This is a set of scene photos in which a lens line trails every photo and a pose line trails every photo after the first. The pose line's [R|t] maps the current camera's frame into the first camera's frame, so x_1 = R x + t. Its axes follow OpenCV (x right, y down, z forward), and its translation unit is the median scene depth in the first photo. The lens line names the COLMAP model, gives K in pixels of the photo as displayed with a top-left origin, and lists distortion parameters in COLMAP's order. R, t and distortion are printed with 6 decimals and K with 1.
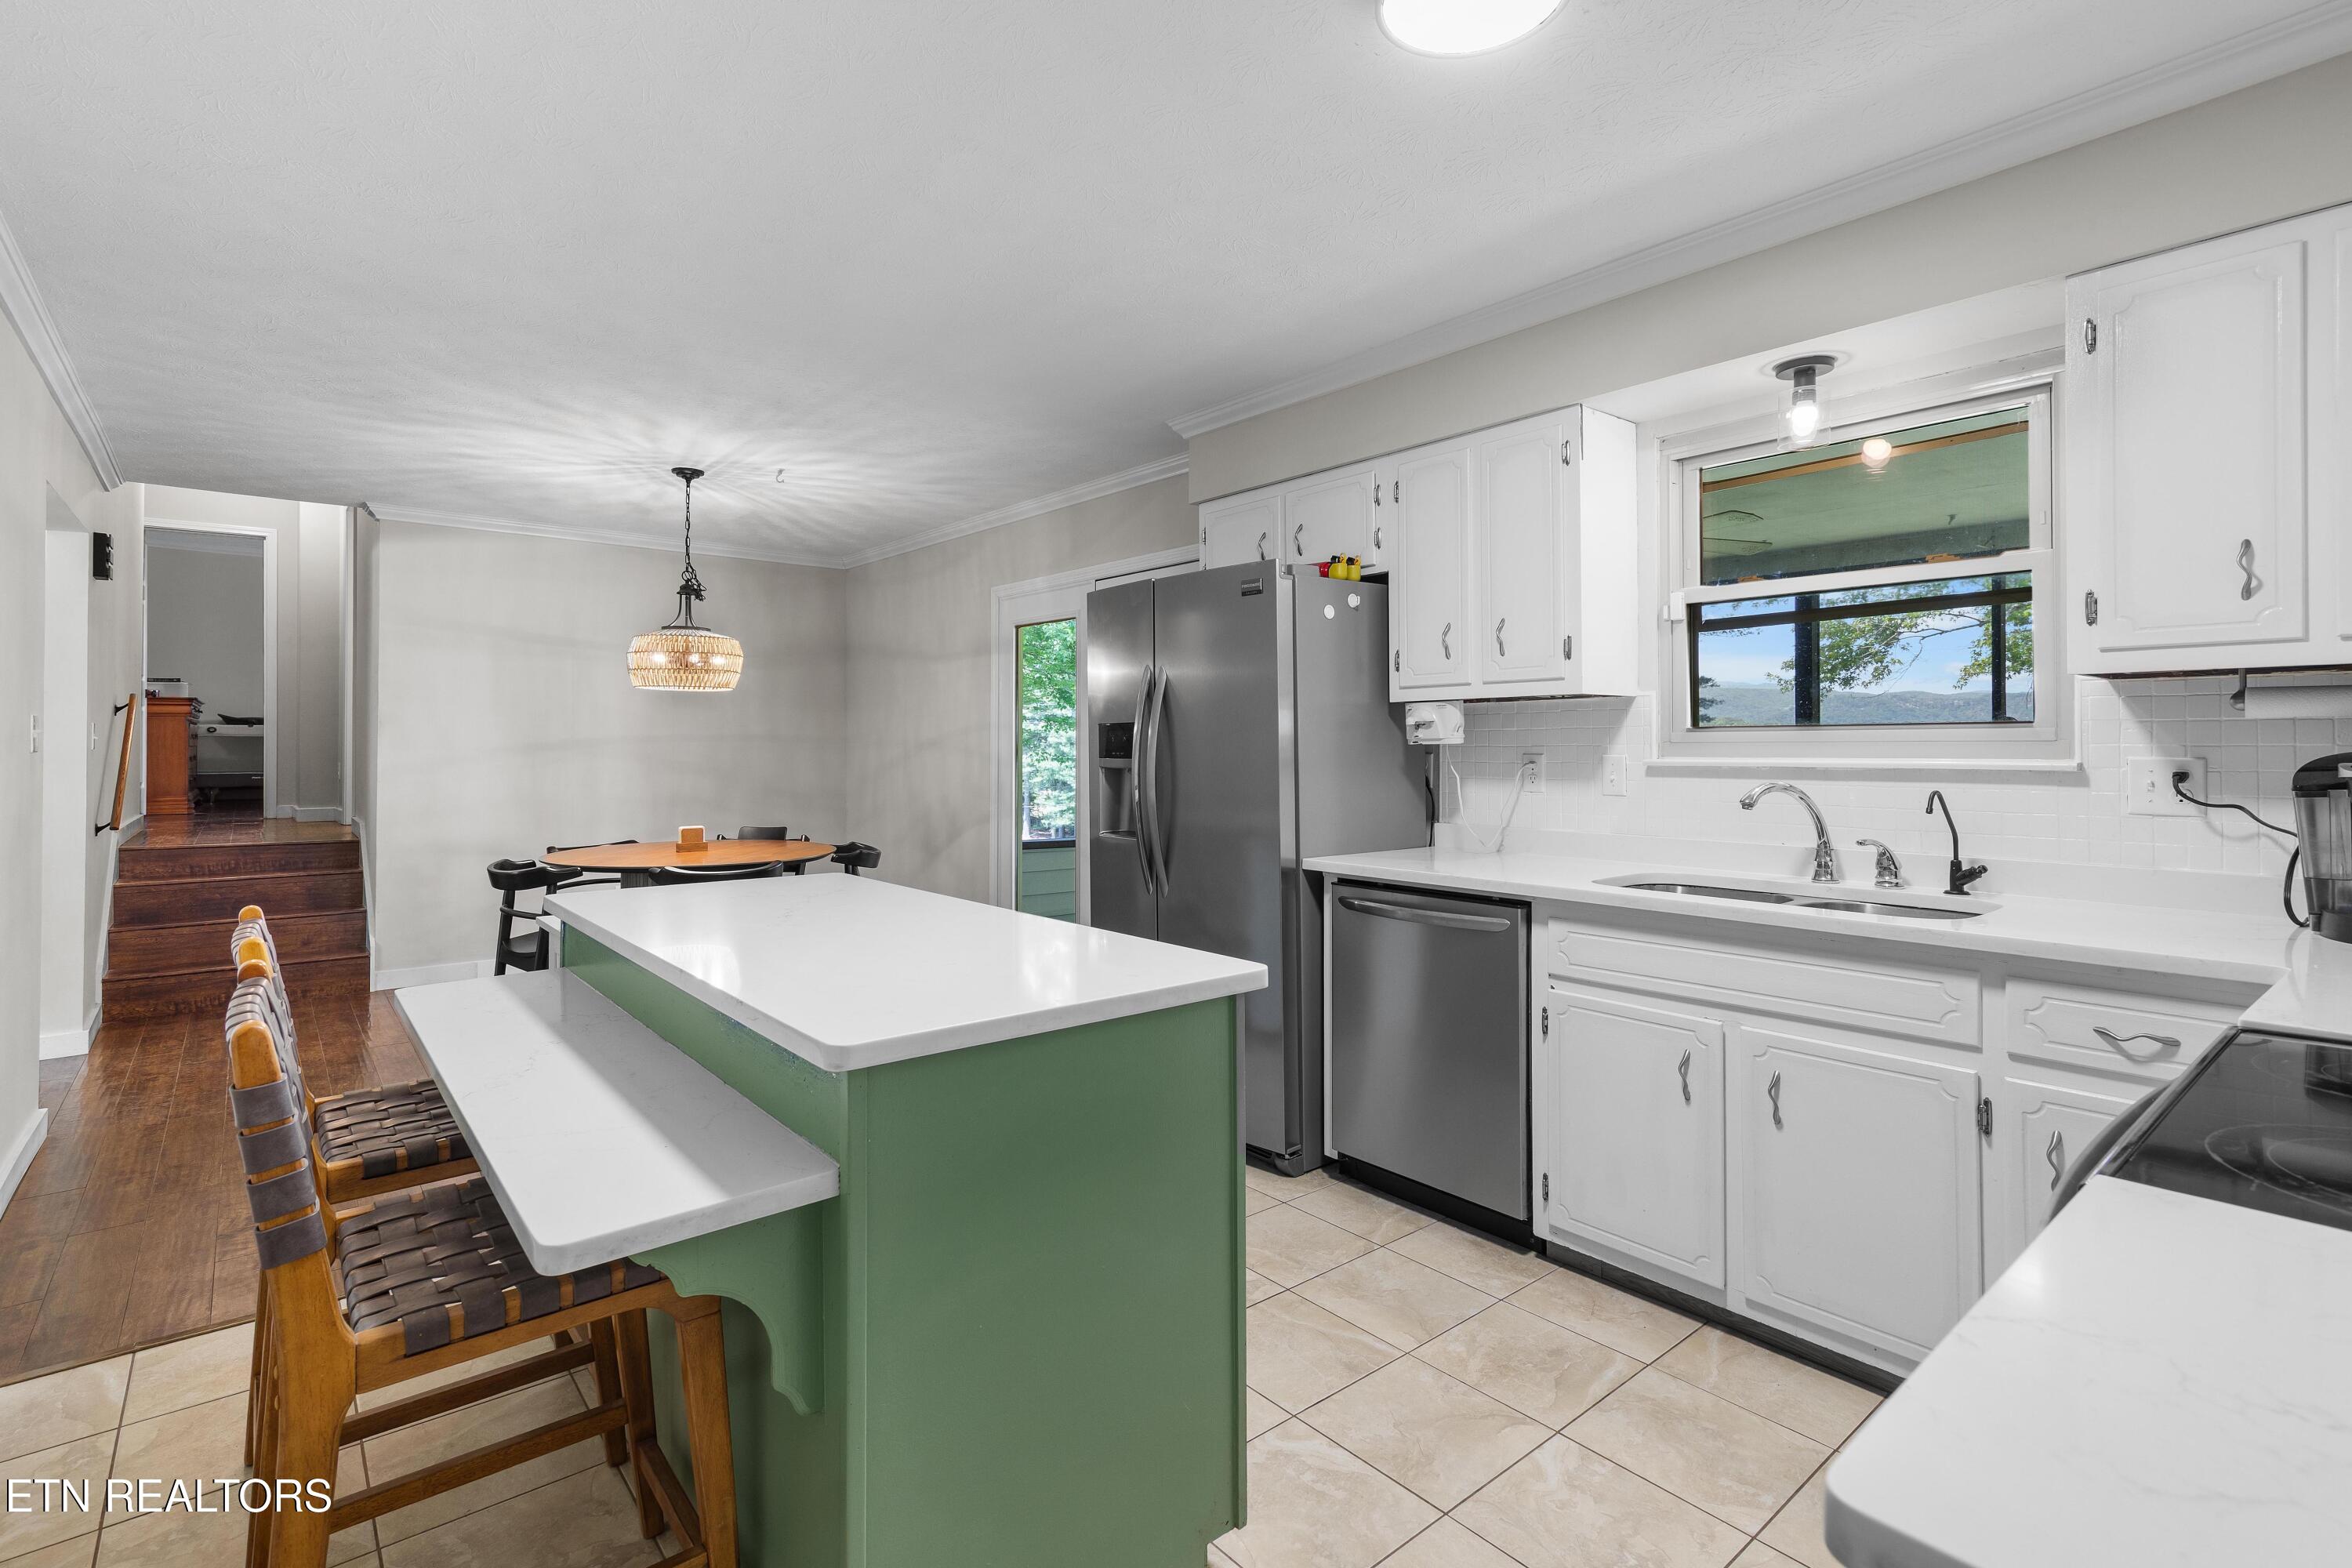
lens RADIAL K [[1081.6, 0, 1156.0], [0, 1081.6, 740.0], [0, 0, 1]] dist [0.000278, 0.000320]
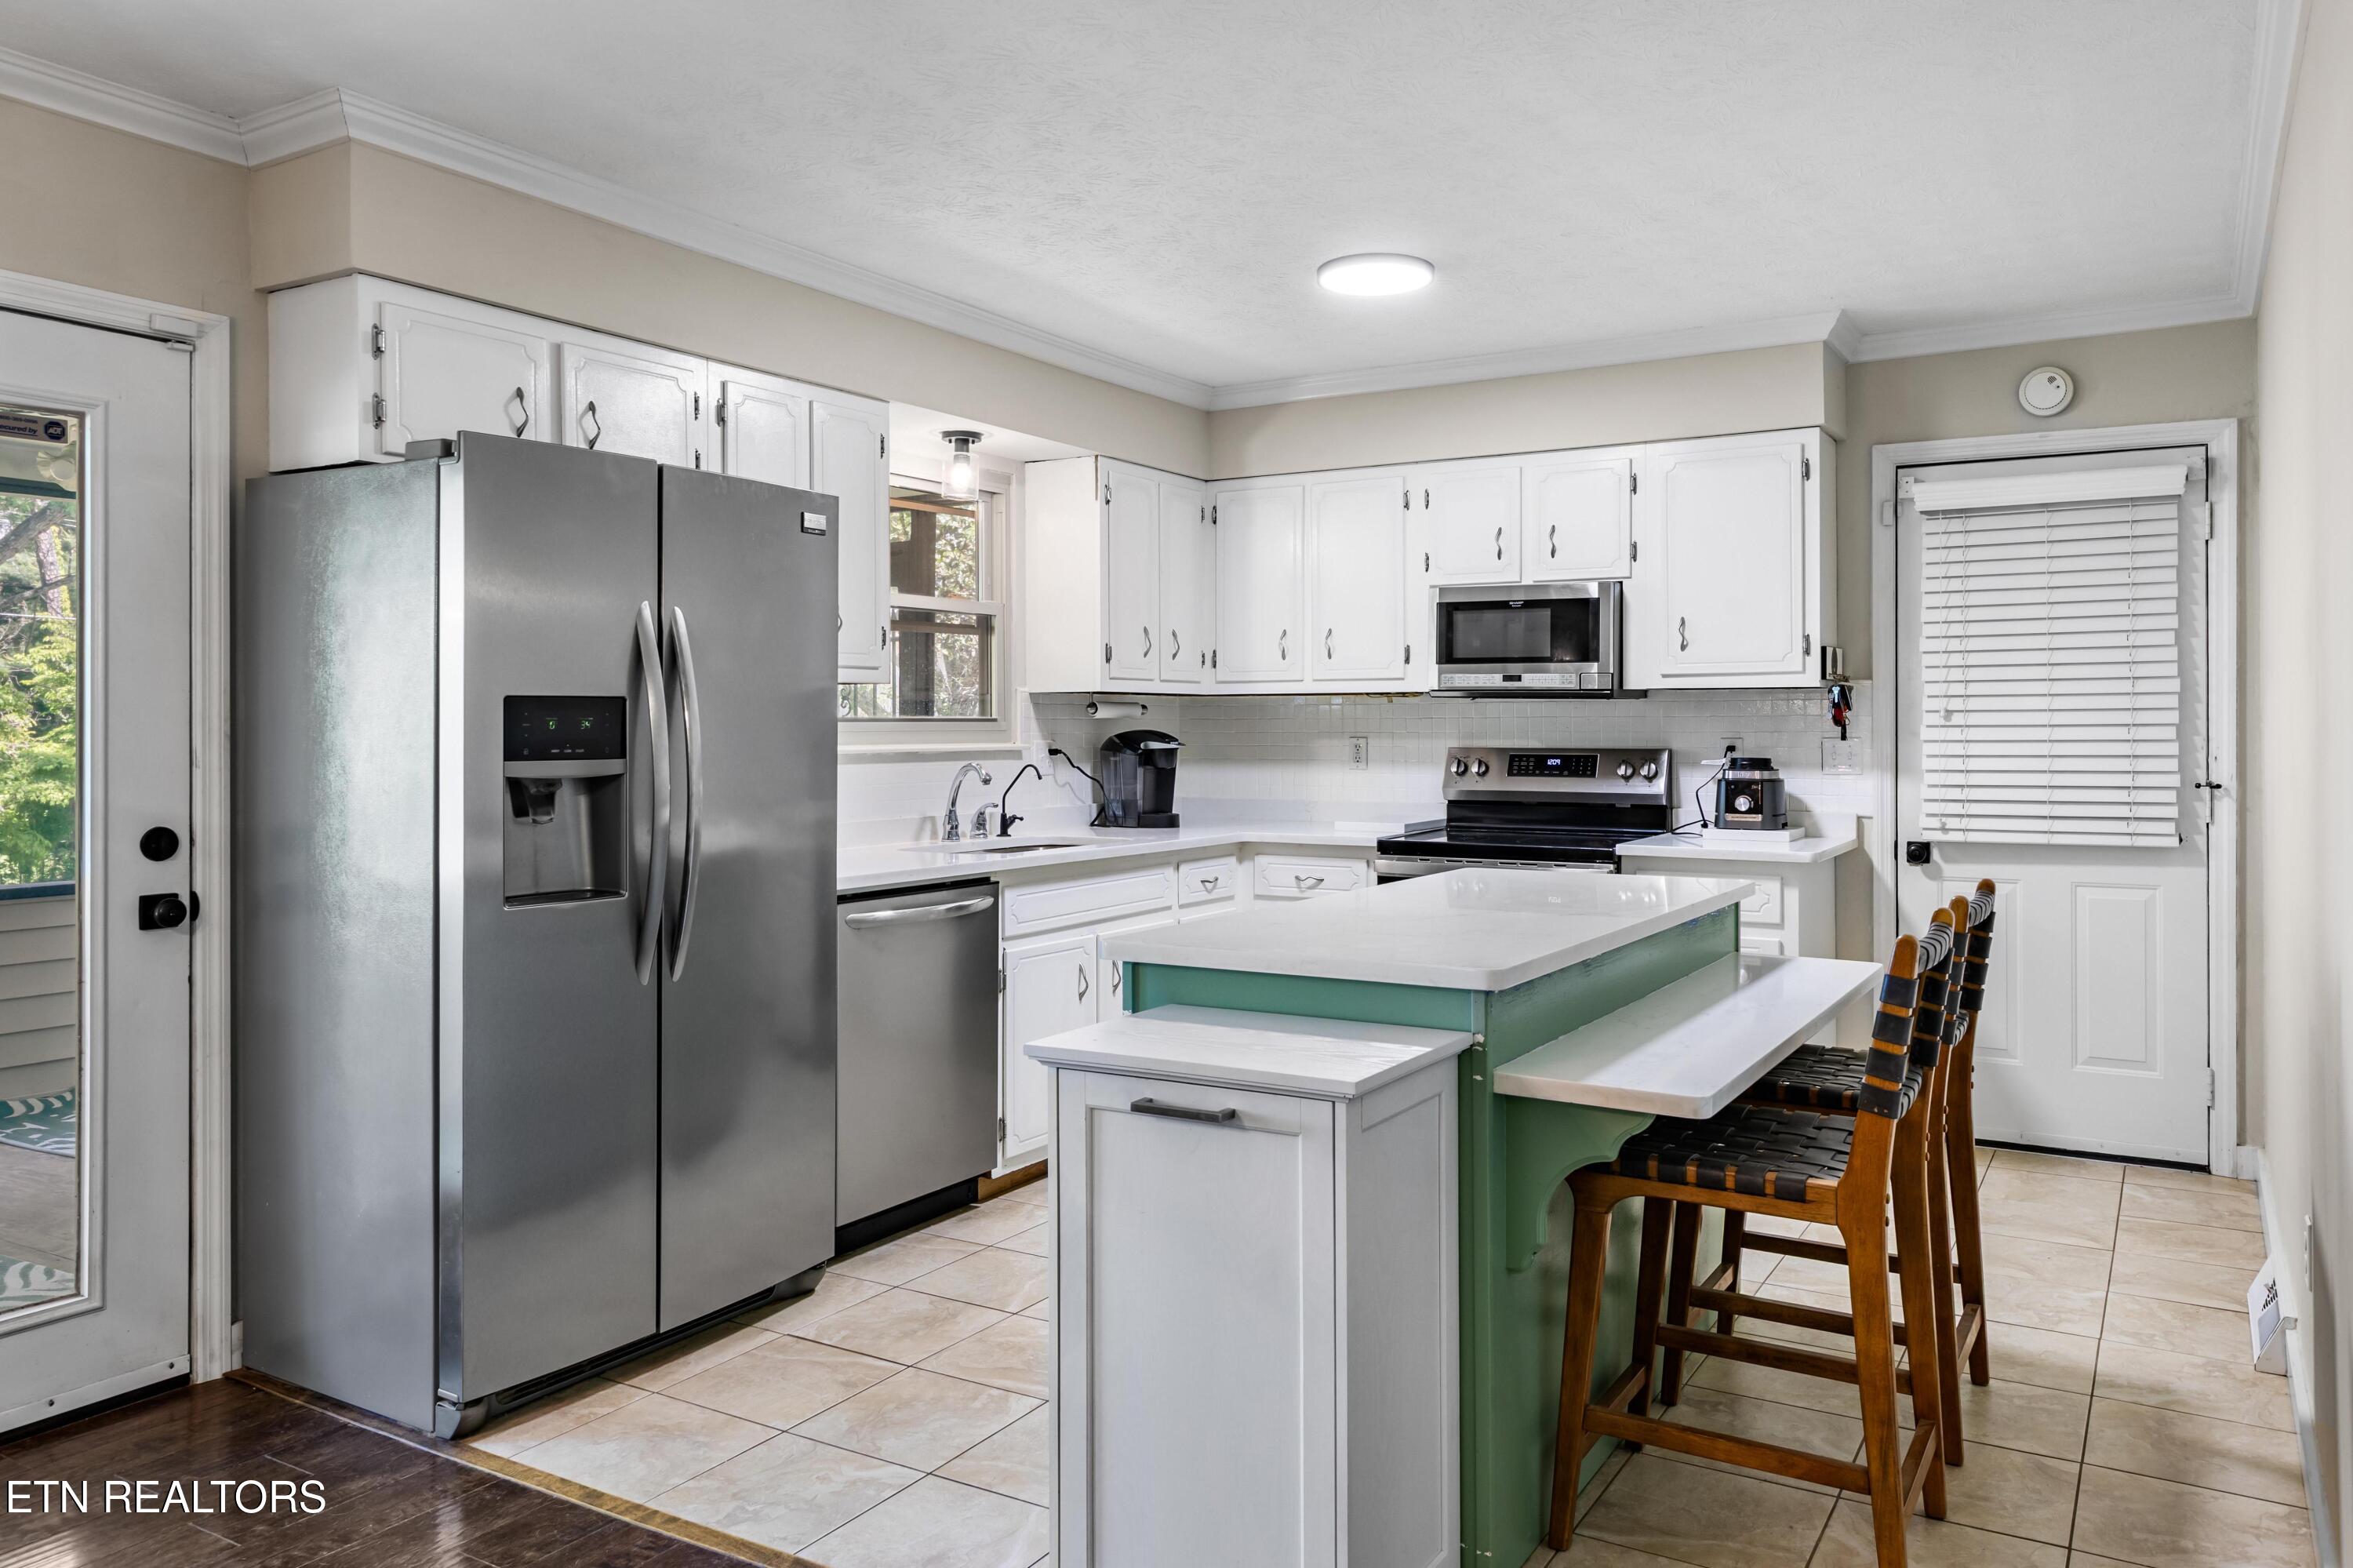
lens RADIAL K [[1655.9, 0, 1197.1], [0, 1655.9, 730.6], [0, 0, 1]] dist [0.002934, -0.003803]
pose [[-0.336072, 0.000320, 0.941836, -0.978831], [-0.002127, 0.999997, -0.001099, 0.002219], [-0.941834, -0.002373, -0.336070, 1.027069]]
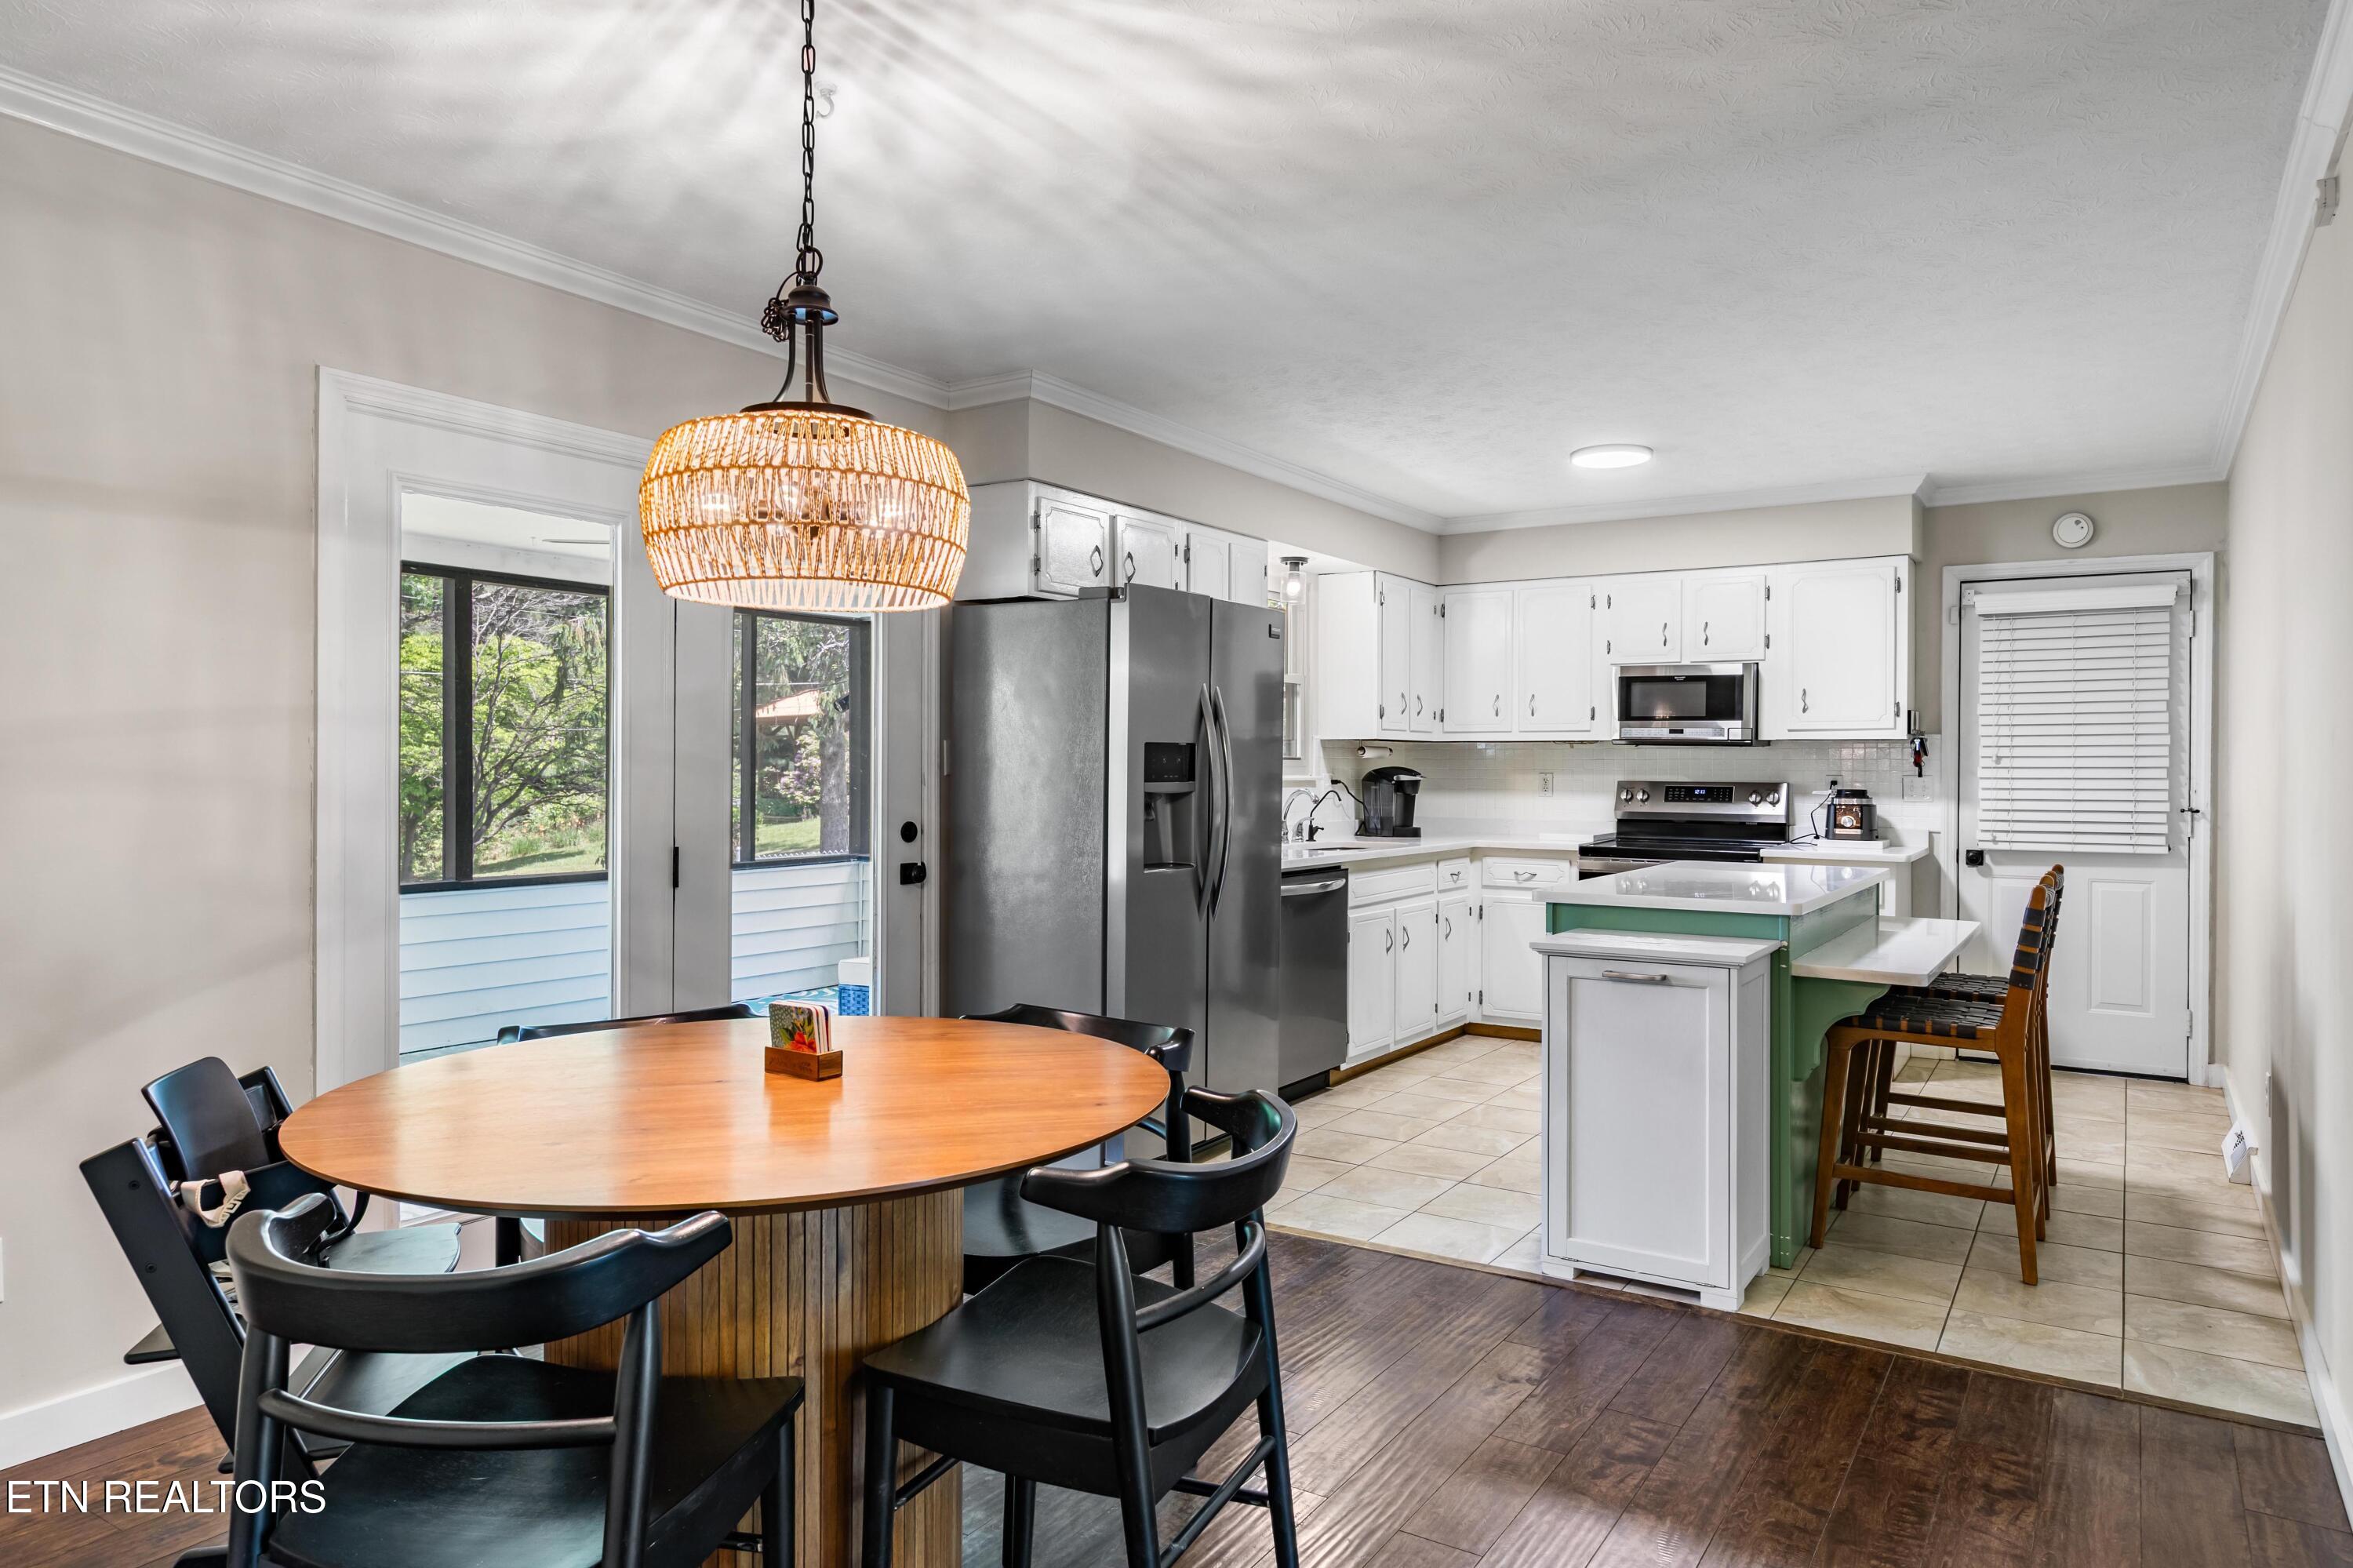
lens RADIAL K [[1456.8, 0, 1177.1], [0, 1456.8, 774.9], [0, 0, 1]] dist [-0.001122, -0.000404]
pose [[-0.296911, -0.005989, 0.954886, -1.238615], [-0.008998, 0.999953, 0.003473, 0.007051], [-0.954863, -0.007561, -0.296951, 1.408446]]
